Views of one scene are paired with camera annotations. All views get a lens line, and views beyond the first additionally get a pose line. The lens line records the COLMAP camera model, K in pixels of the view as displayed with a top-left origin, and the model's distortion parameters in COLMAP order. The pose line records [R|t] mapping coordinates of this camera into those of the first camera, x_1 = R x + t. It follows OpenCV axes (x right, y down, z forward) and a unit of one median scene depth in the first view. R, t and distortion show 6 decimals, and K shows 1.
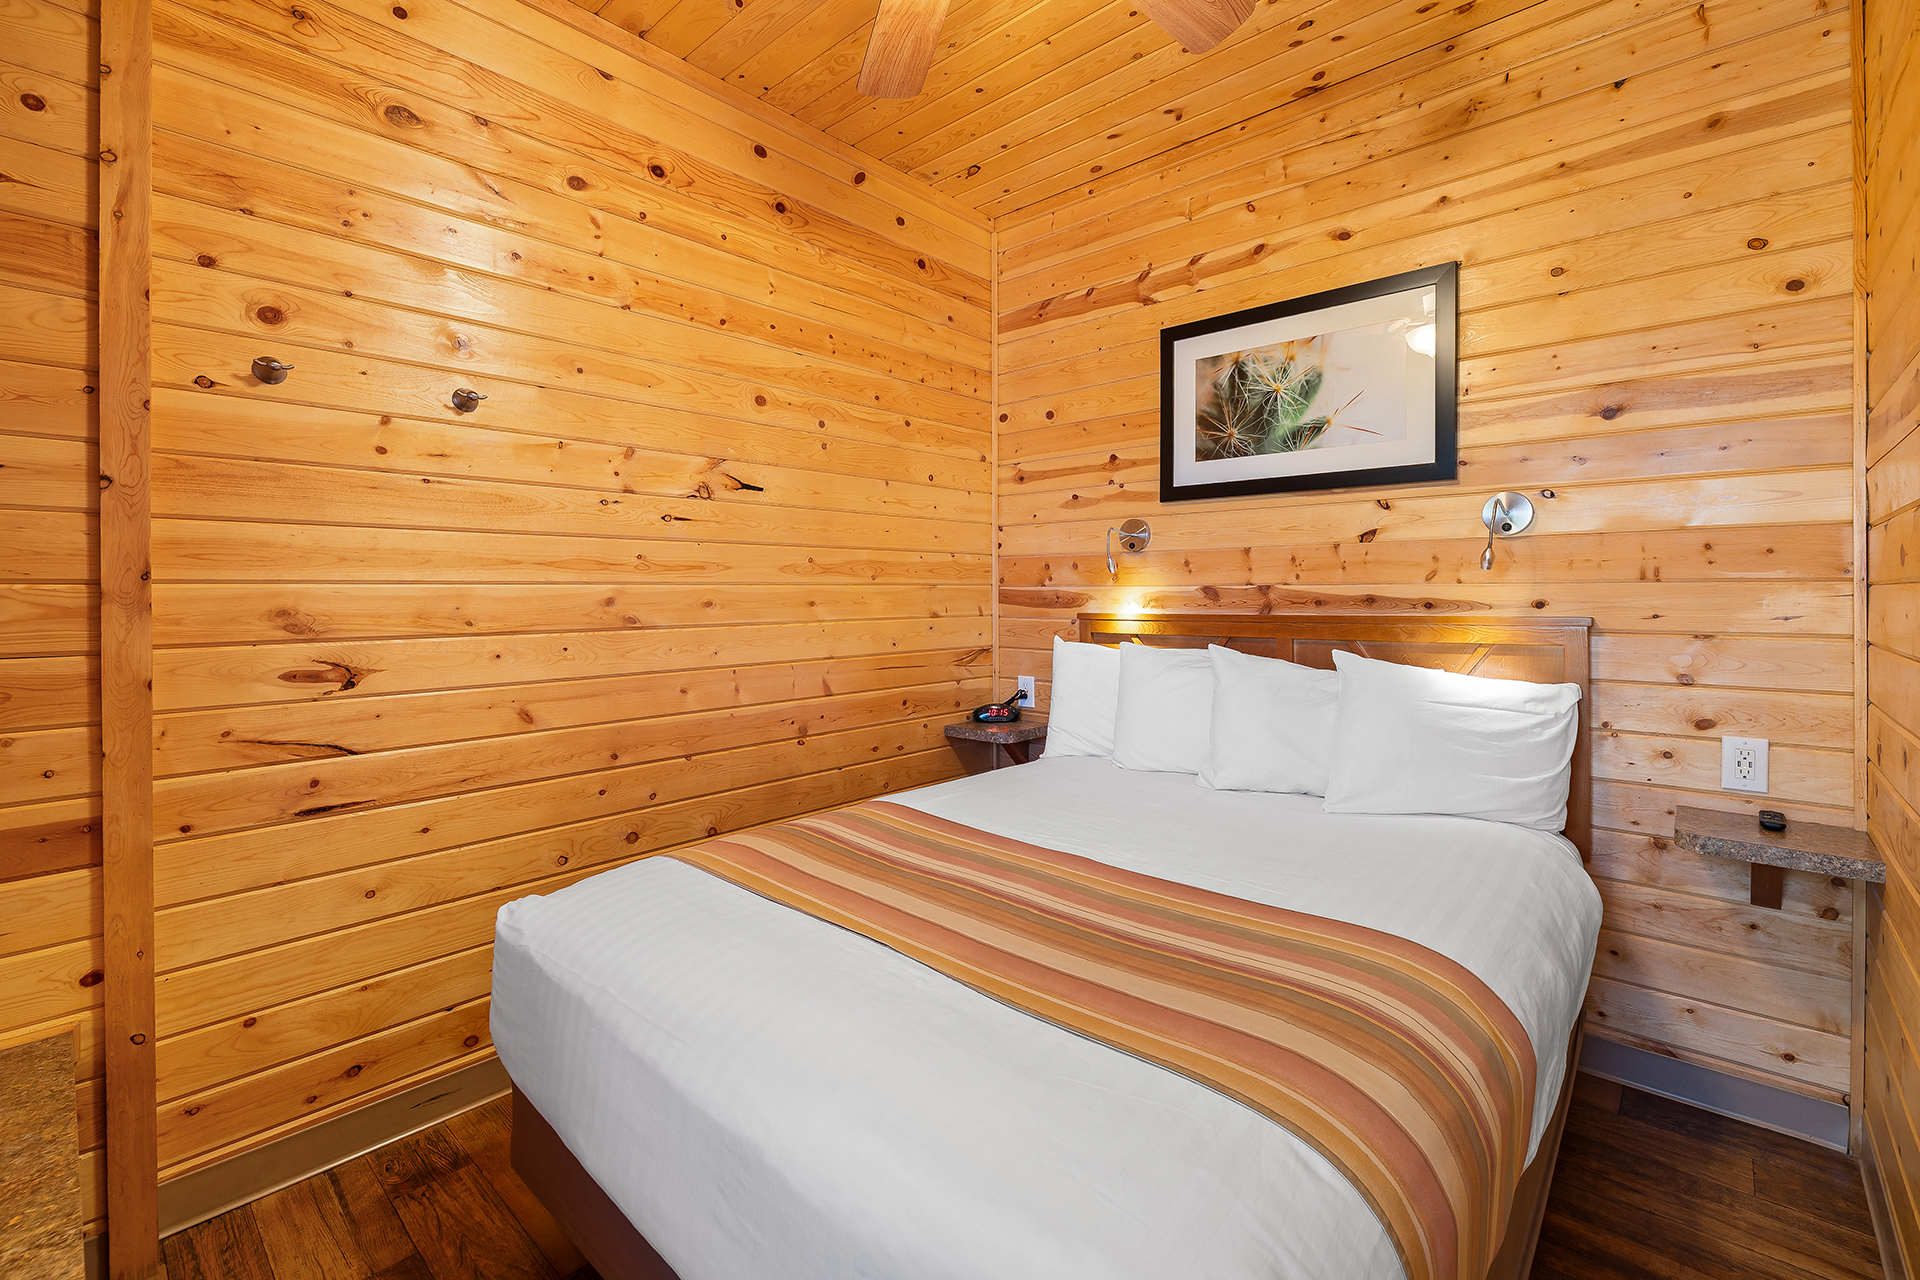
lens RADIAL K [[830.7, 0, 972.2], [0, 830.7, 600.0], [0, 0, 1]] dist [-0.000994, 0.000187]
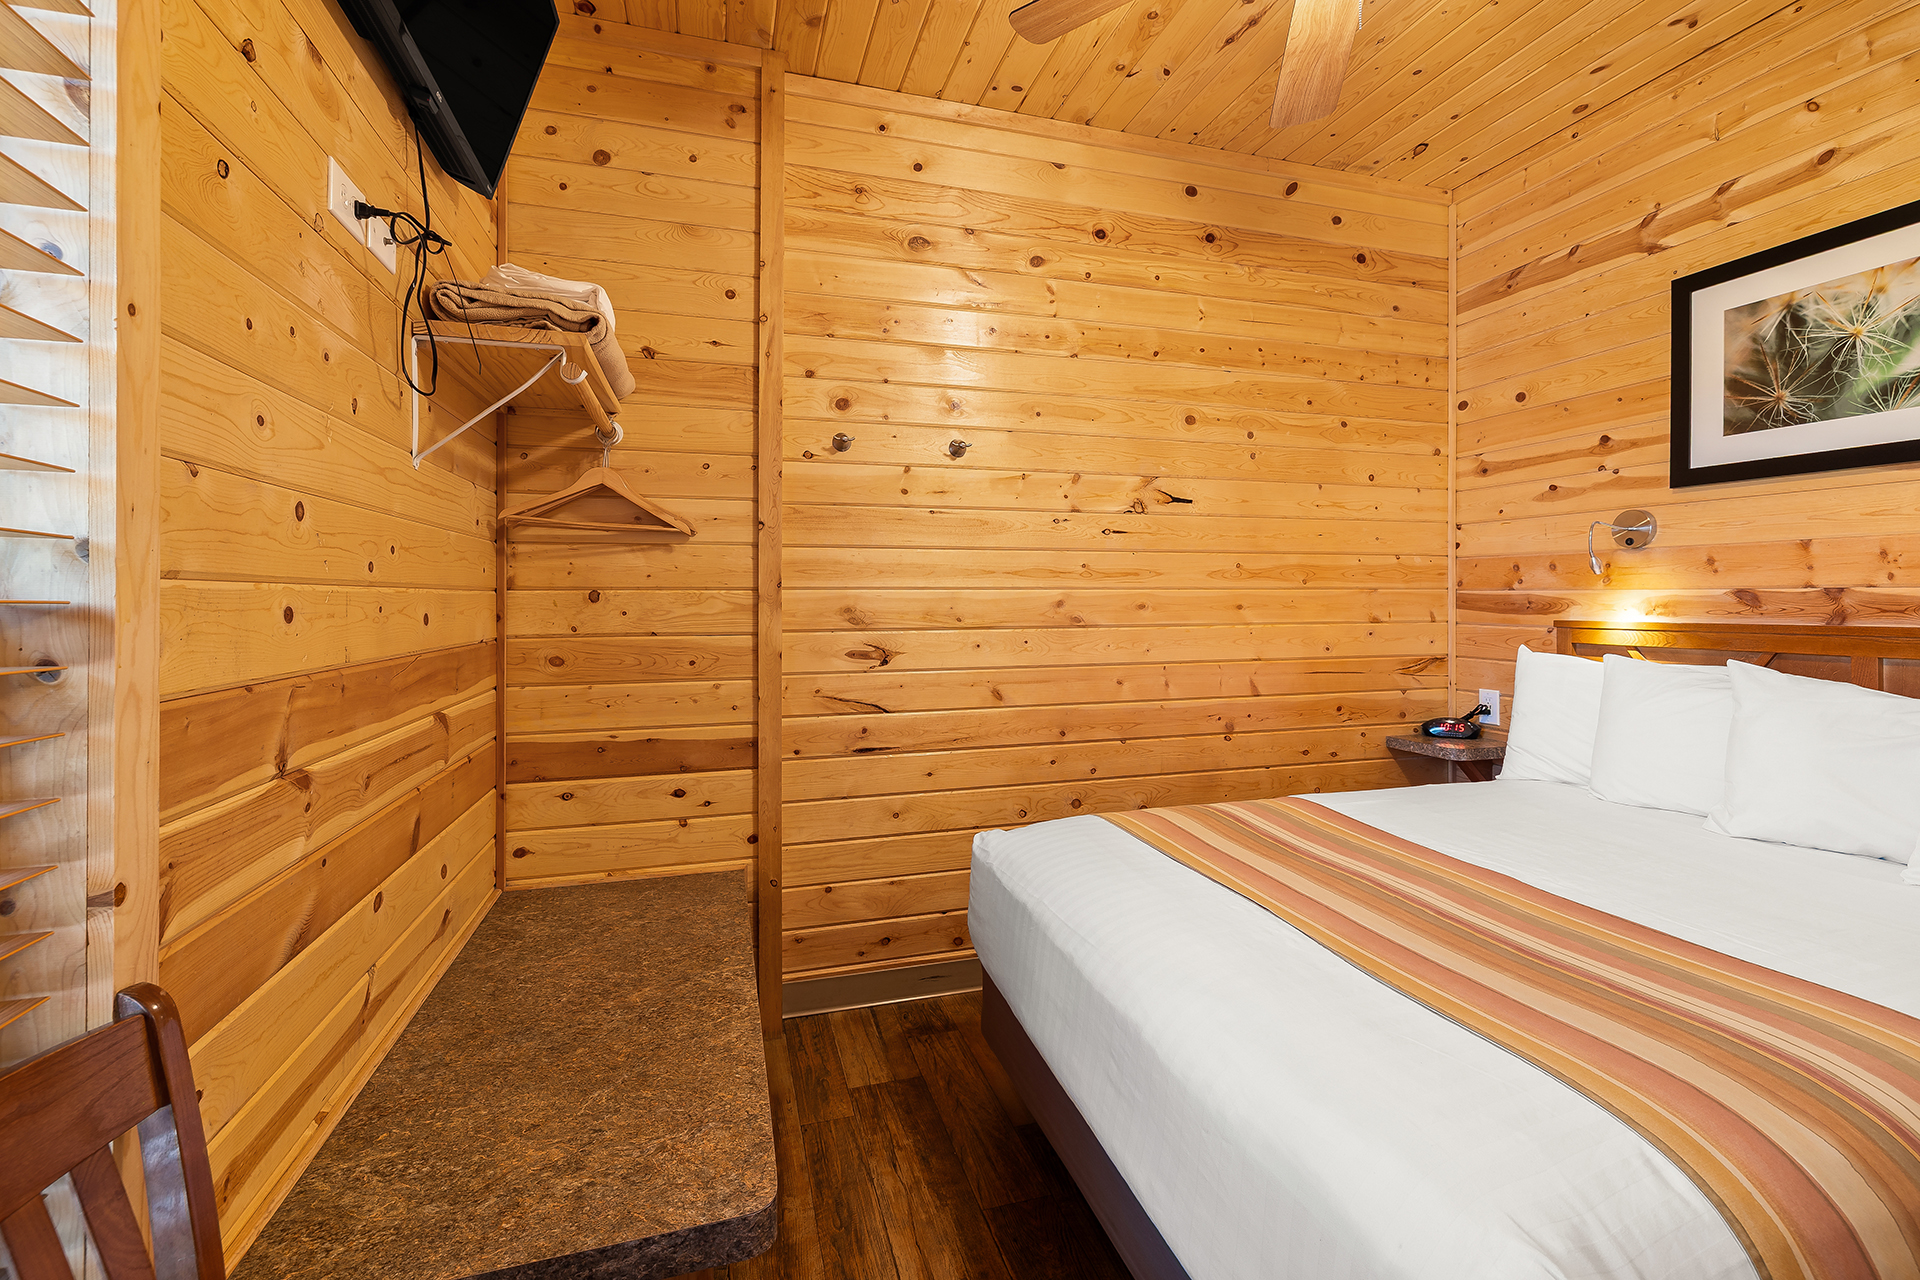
lens RADIAL K [[841.4, 0, 969.4], [0, 841.4, 602.1], [0, 0, 1]] dist [-0.000254, -0.000401]
pose [[0.855891, 0.004548, -0.517137, 0.068660], [-0.006213, 0.999980, -0.001489, 0.001895], [0.517119, 0.004487, 0.855902, -0.091787]]
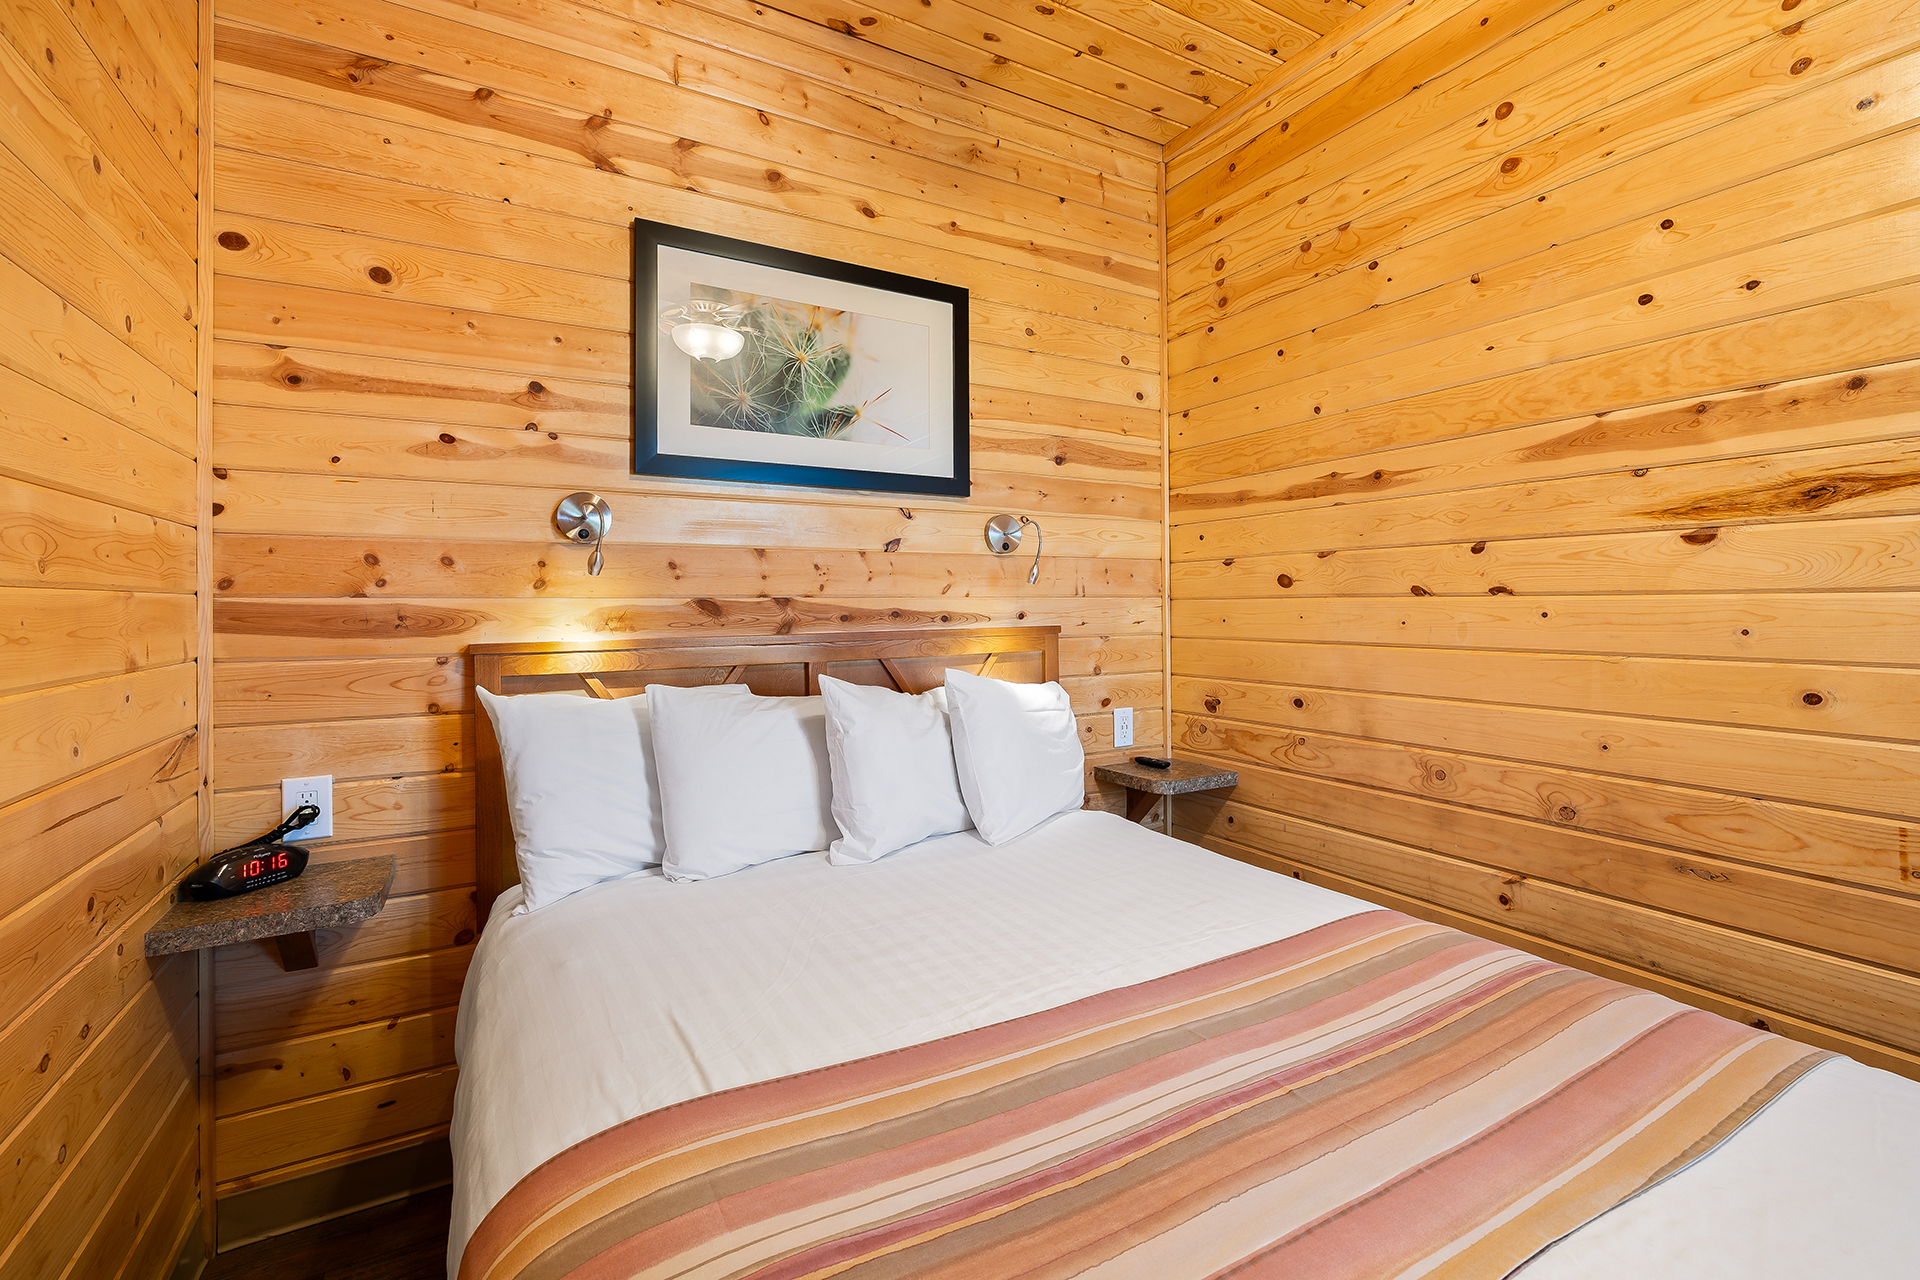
lens RADIAL K [[844.0, 0, 968.8], [0, 844.0, 603.0], [0, 0, 1]] dist [-0.002425, -0.000099]
pose [[0.310348, 0.003067, 0.950618, -0.375151], [0.014926, 0.999856, -0.008099, -0.003457], [-0.950506, 0.016703, 0.310258, 0.593706]]
